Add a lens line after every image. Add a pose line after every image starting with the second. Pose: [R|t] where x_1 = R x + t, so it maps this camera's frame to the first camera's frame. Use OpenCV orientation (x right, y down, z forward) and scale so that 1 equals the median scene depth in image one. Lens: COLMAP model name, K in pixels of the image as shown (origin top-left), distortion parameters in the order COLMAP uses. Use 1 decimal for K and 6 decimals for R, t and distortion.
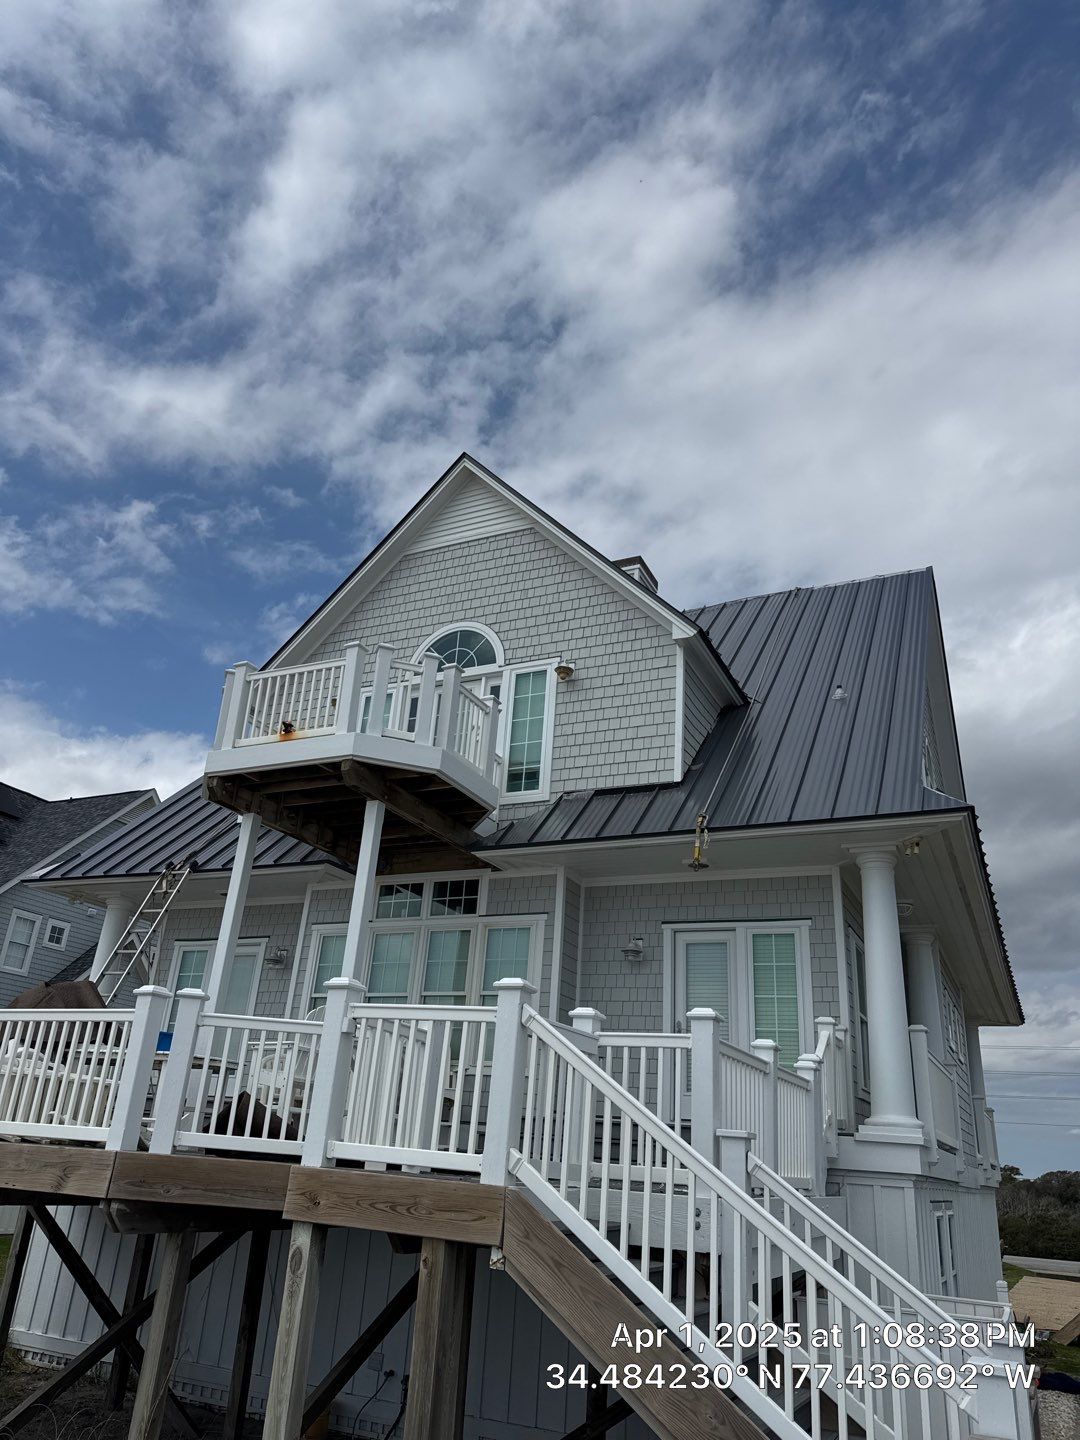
lens RADIAL K [[1004.6, 0, 540.0], [0, 1004.6, 720.0], [0, 0, 1]] dist [0.119462, -0.193696]
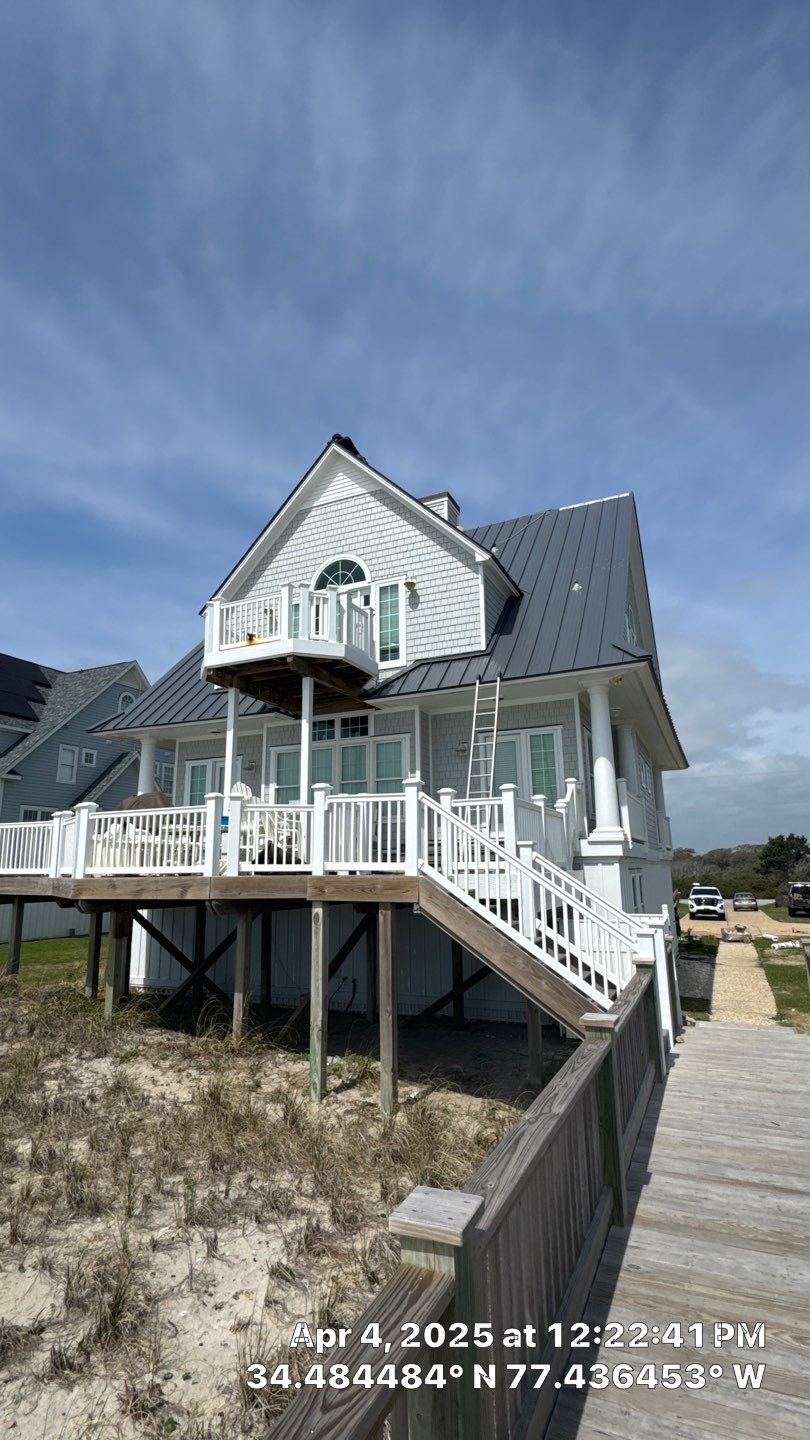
lens RADIAL K [[700.4, 0, 405.0], [0, 700.4, 720.0], [0, 0, 1]] dist [0.000203, -0.000211]
pose [[0.996750, -0.073115, 0.033824, -0.041108], [0.065023, 0.978037, 0.198028, -0.064983], [-0.047560, -0.195185, 0.979613, -0.156744]]
